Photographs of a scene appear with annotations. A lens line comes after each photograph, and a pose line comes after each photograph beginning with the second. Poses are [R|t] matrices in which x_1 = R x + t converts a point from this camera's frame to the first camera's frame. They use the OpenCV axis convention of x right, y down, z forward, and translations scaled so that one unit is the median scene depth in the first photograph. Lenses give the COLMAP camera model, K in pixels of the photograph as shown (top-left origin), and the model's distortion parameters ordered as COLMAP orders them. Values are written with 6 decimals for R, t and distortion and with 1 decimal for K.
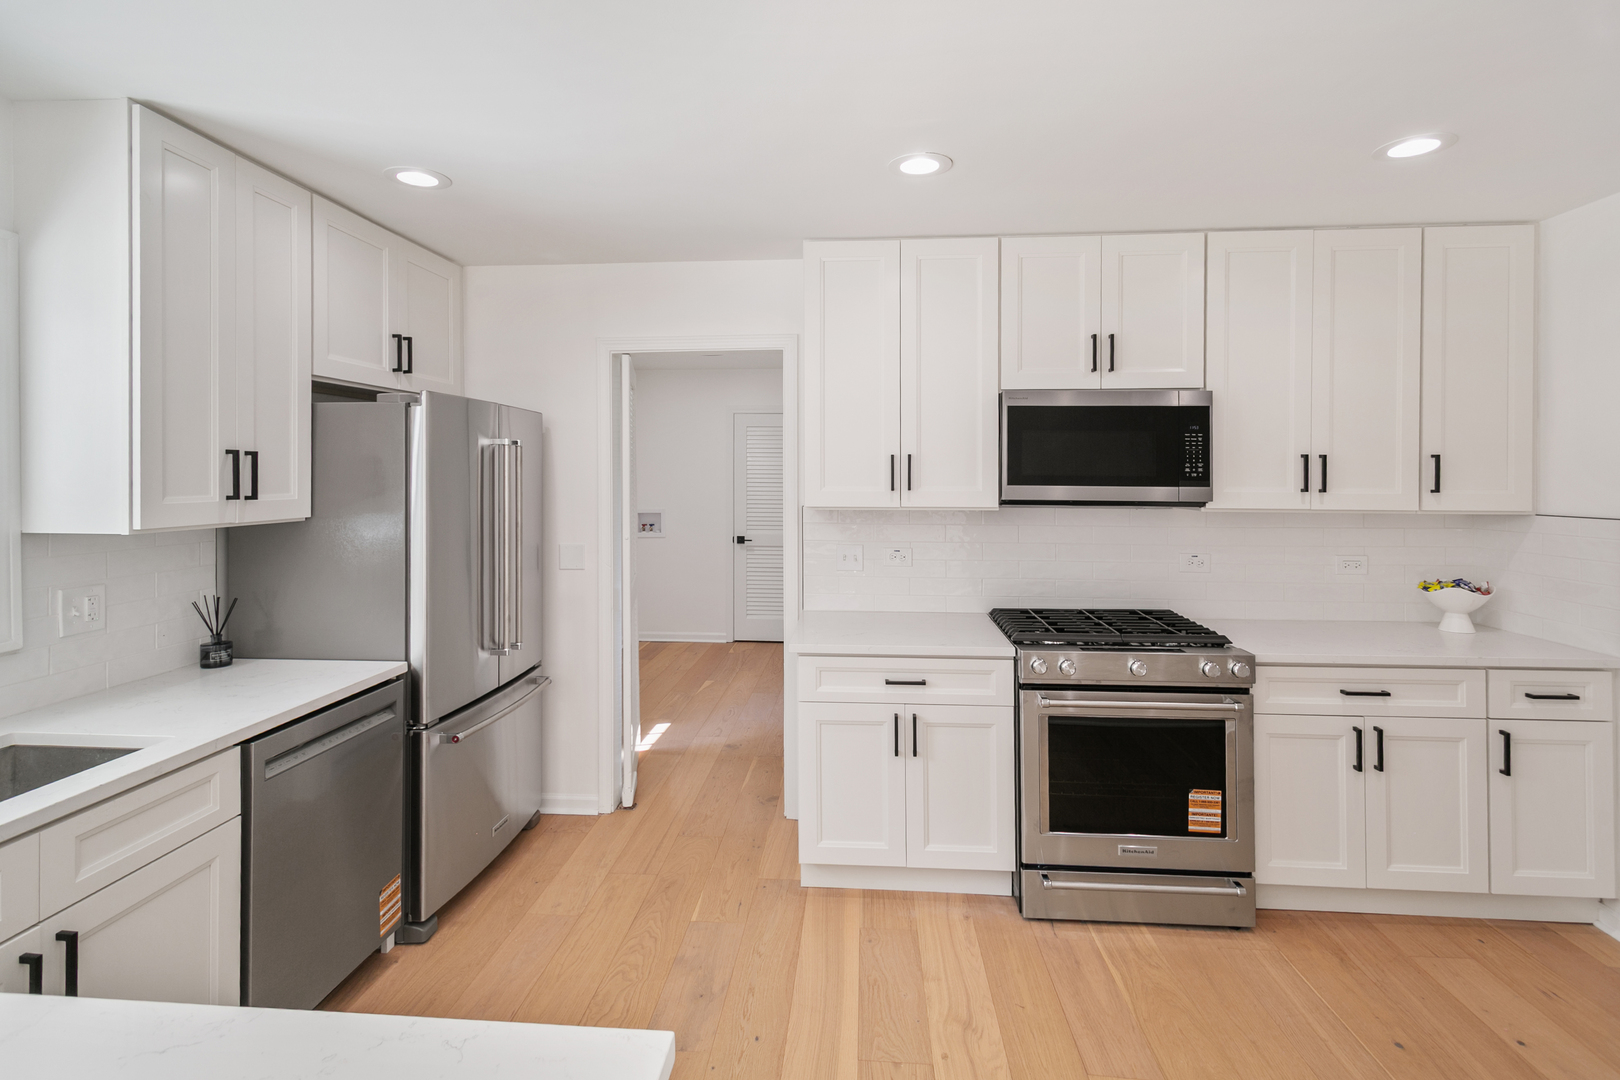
lens RADIAL K [[796.3, 0, 798.1], [0, 796.3, 466.6], [0, 0, 1]] dist [0.025577, -0.007033]
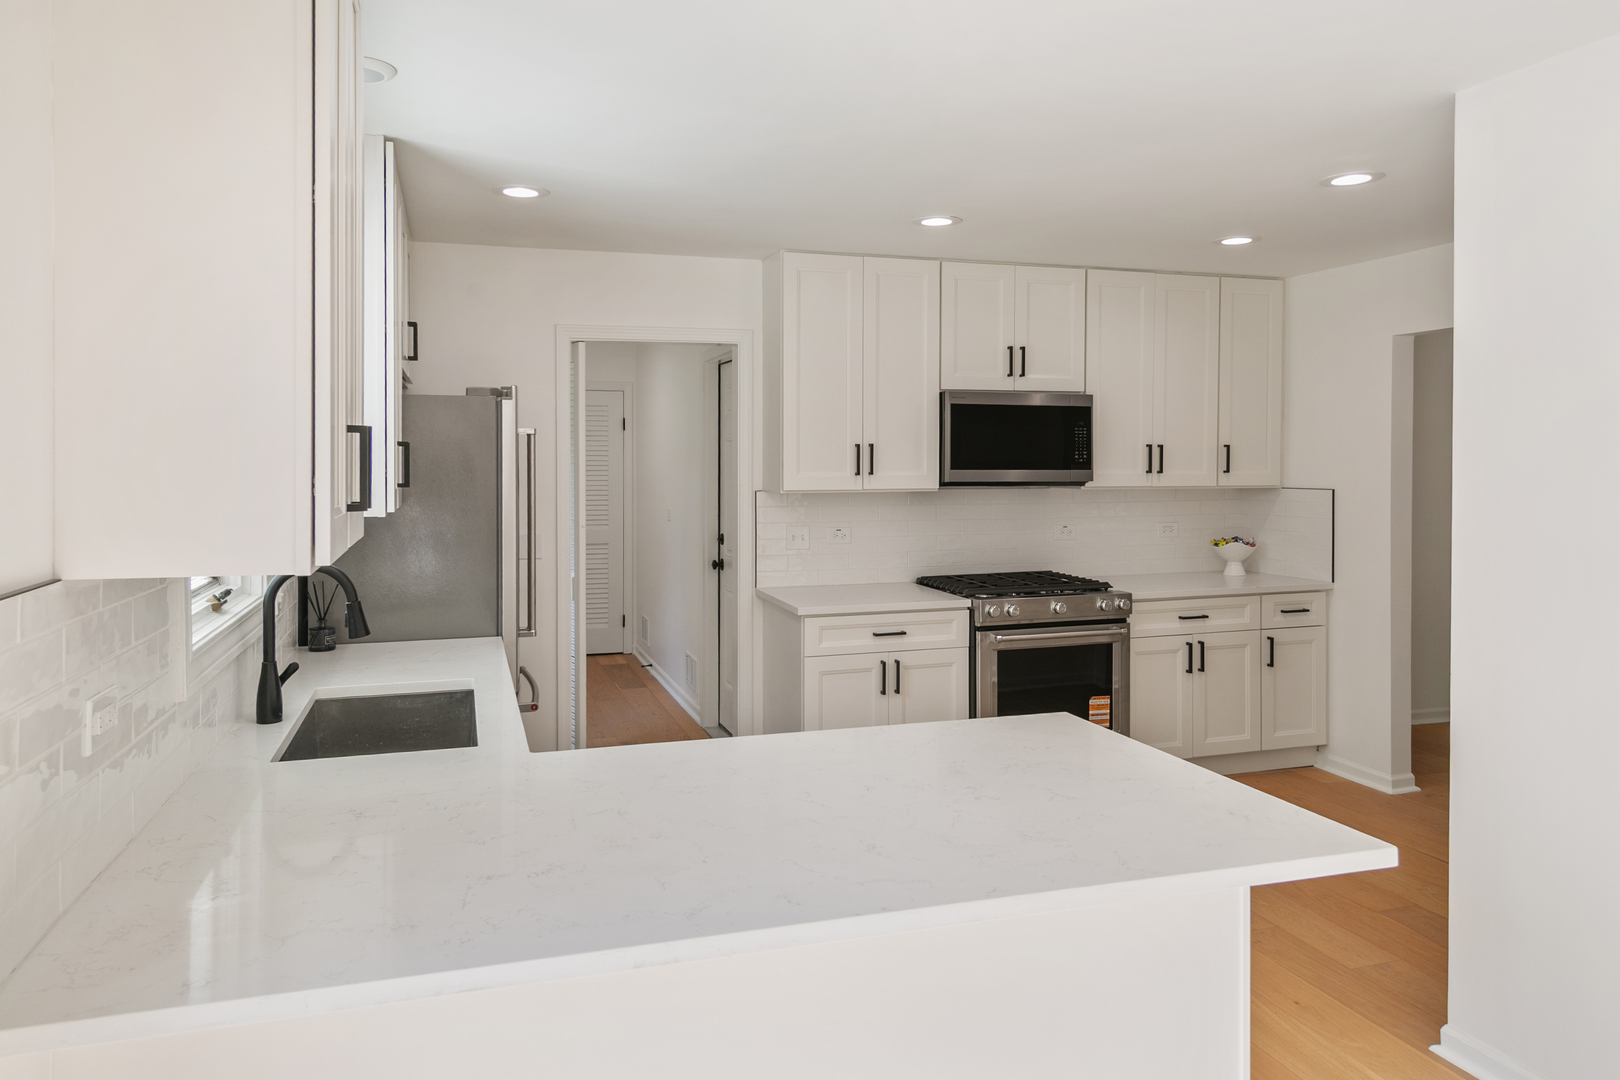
lens RADIAL K [[1105.9, 0, 780.7], [0, 1105.9, 466.5], [0, 0, 1]] dist [0.030931, -0.009051]
pose [[0.928328, -0.005922, 0.371716, -0.635706], [-0.000289, 0.999861, 0.016652, -0.009628], [-0.371763, -0.015566, 0.928197, -0.483851]]
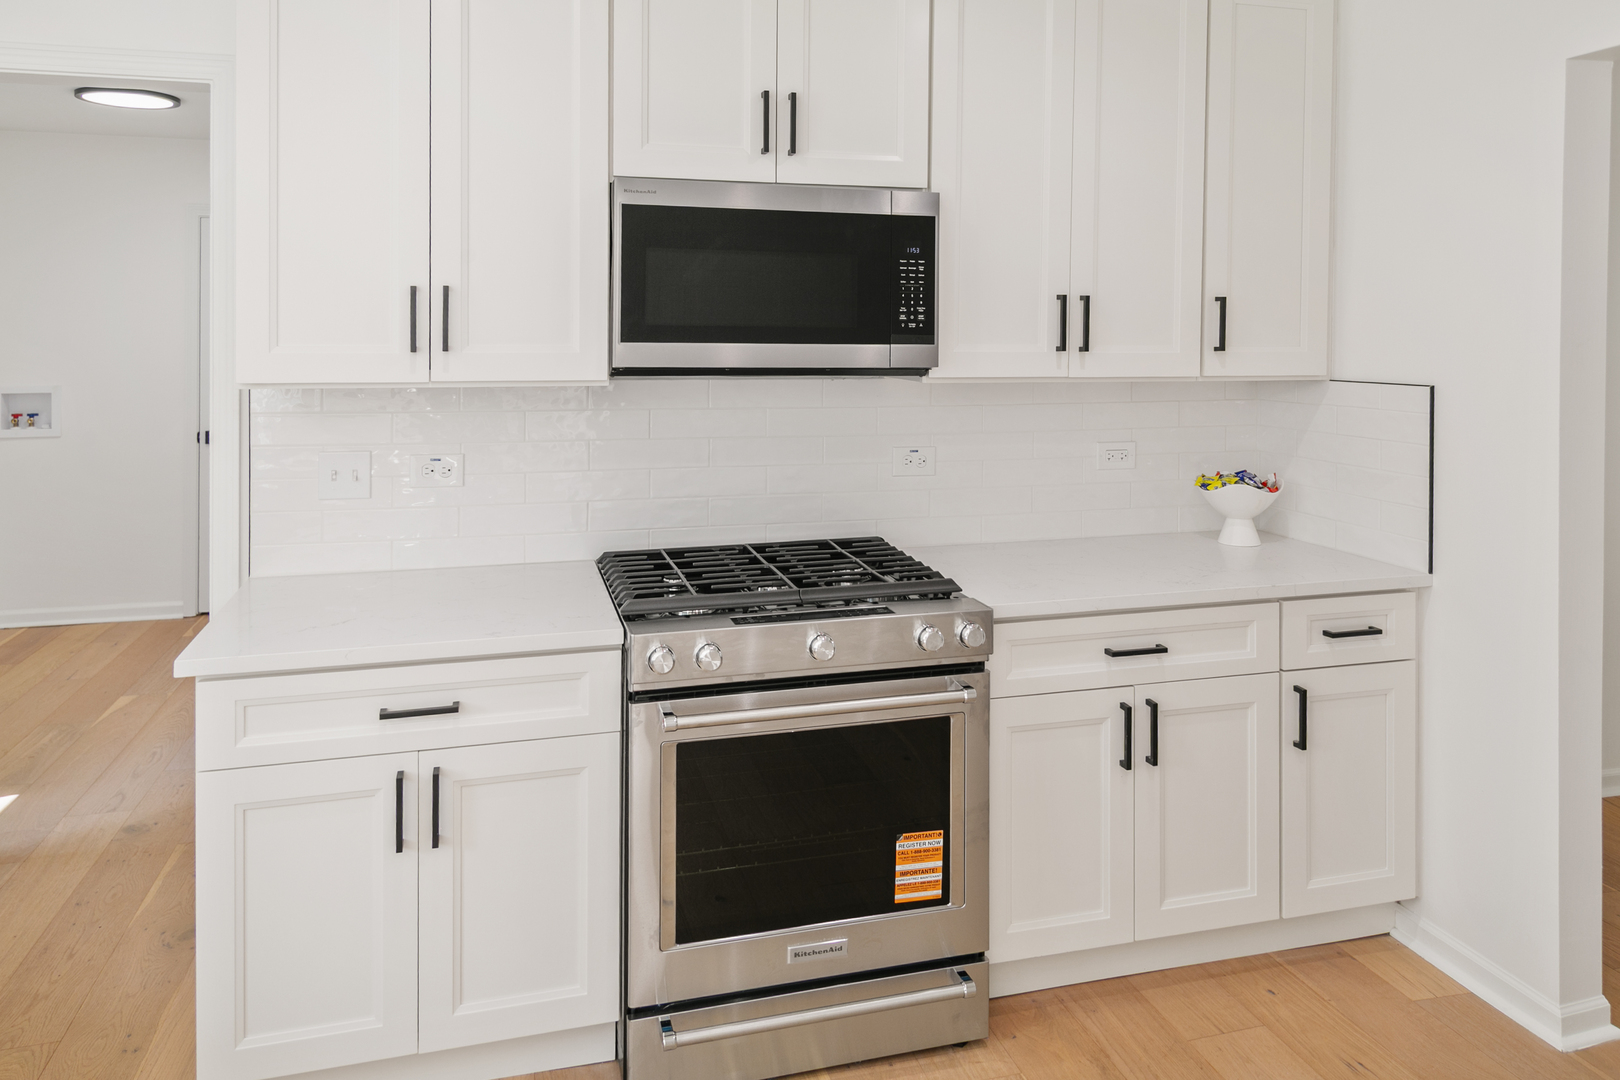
lens RADIAL K [[1105.9, 0, 795.8], [0, 1105.9, 338.1], [0, 0, 1]] dist [0.030931, -0.009051]
pose [[0.943556, -0.000501, 0.331213, 0.125024], [-0.006272, 0.999793, 0.019379, 0.004637], [-0.331154, -0.020363, 0.943357, 0.217838]]
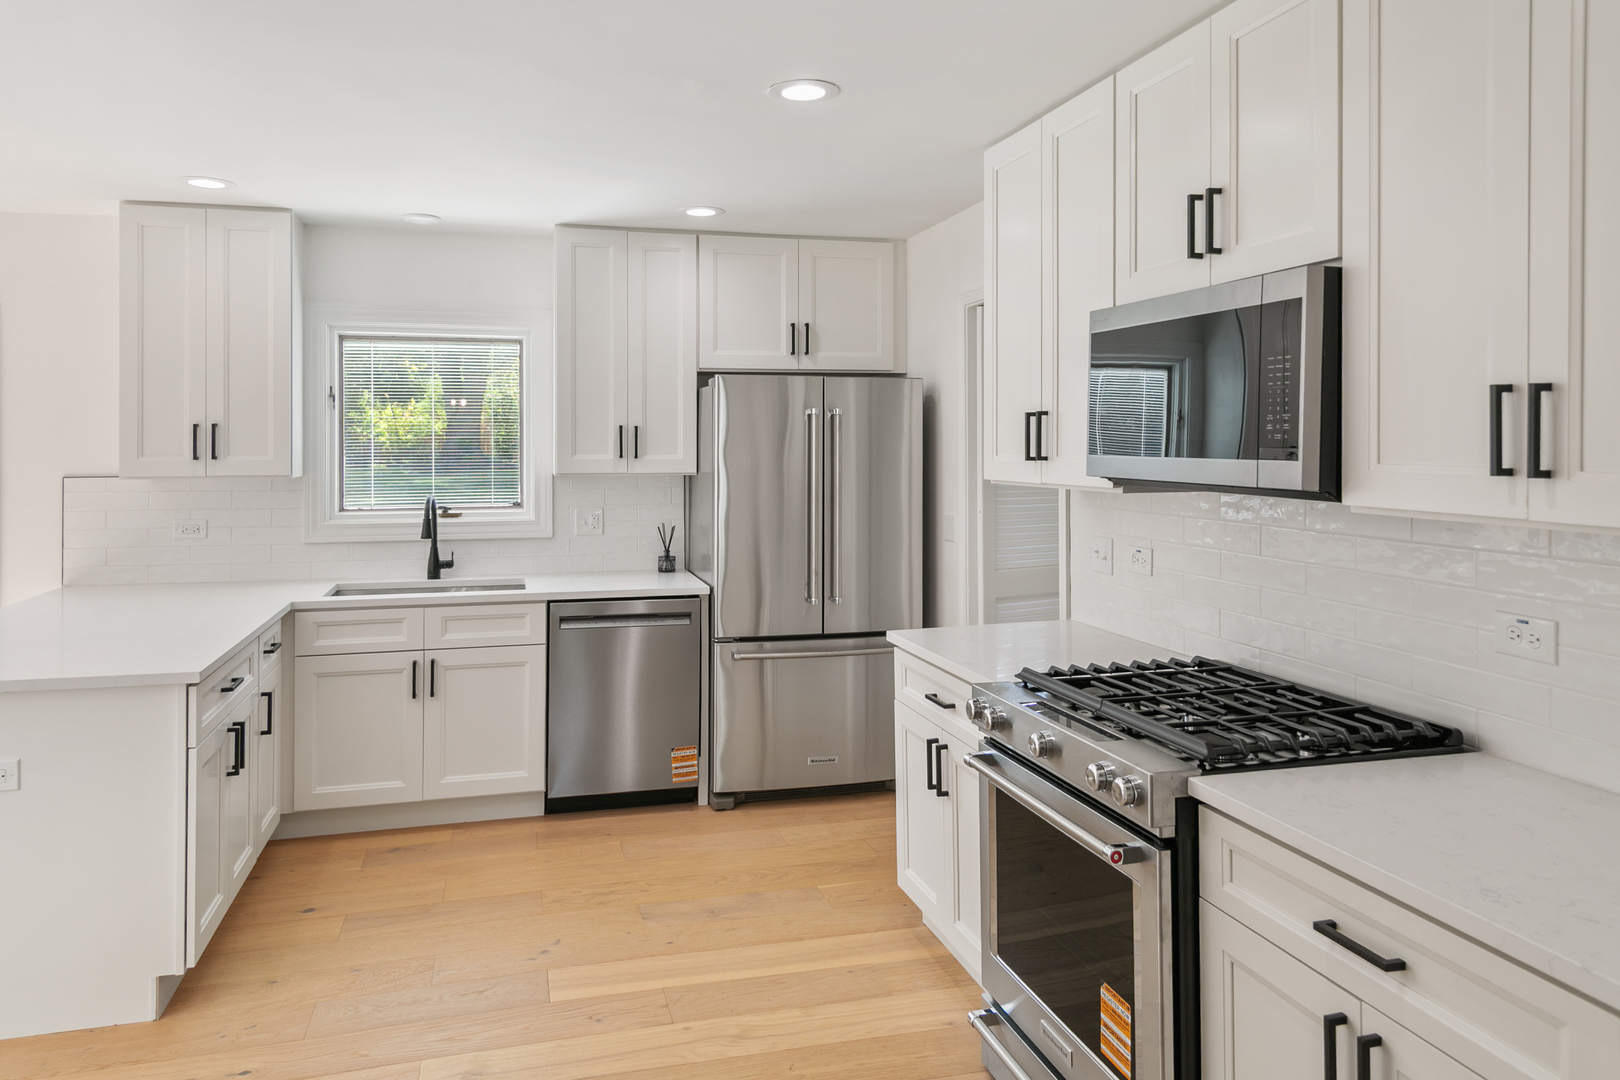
lens RADIAL K [[1105.9, 0, 791.2], [0, 1105.9, 427.5], [0, 0, 1]] dist [0.030931, -0.009051]
pose [[0.320627, -0.015400, -0.947080, 1.125633], [0.012370, 0.999851, -0.012071, 0.009973], [0.947125, -0.007845, 0.320769, 0.506646]]
